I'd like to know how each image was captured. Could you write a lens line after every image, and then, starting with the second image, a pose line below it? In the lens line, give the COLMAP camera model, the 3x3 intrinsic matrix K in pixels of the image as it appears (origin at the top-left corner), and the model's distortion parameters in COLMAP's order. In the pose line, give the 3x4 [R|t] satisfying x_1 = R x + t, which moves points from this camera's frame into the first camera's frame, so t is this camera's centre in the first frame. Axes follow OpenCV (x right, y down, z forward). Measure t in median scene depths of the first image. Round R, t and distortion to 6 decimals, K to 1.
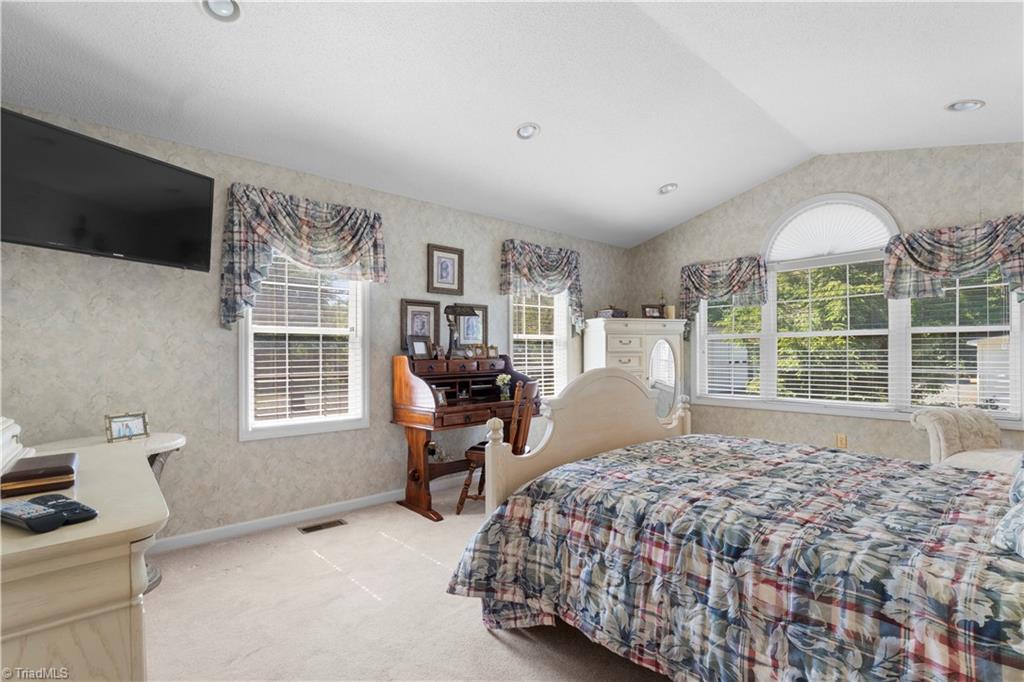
lens RADIAL K [[468.3, 0, 514.5], [0, 468.3, 345.3], [0, 0, 1]] dist [-0.001747, -0.000281]
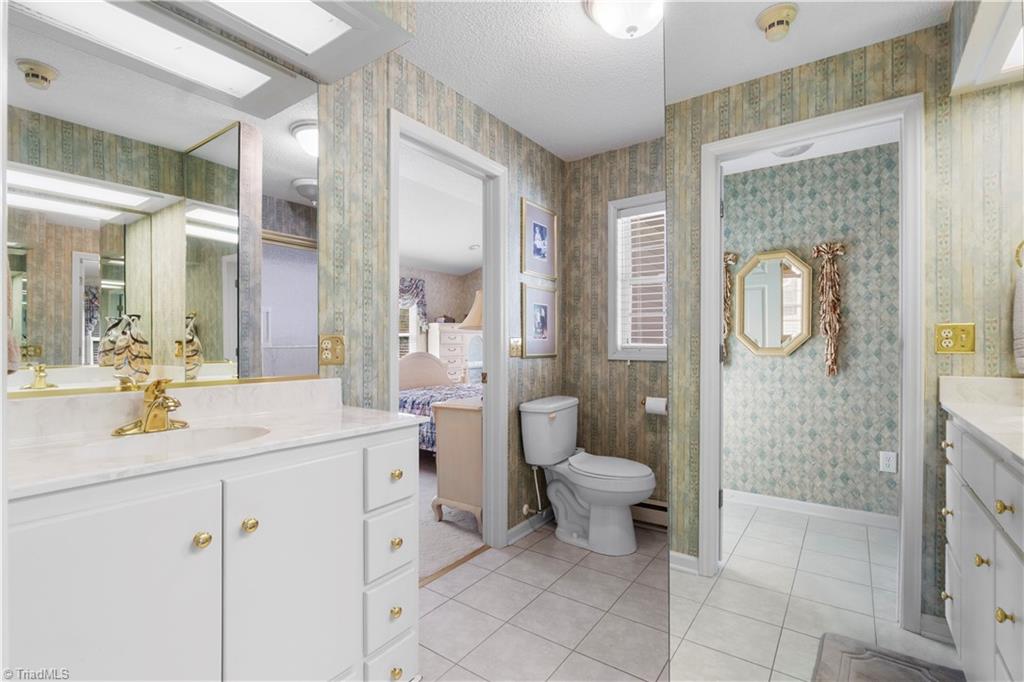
lens RADIAL K [[468.3, 0, 514.5], [0, 468.3, 345.3], [0, 0, 1]] dist [-0.001747, -0.000281]
pose [[0.970507, -0.001099, 0.241070, 0.053381], [-0.003963, 0.999782, 0.020510, -0.014761], [-0.241040, -0.020860, 0.970291, -0.605177]]
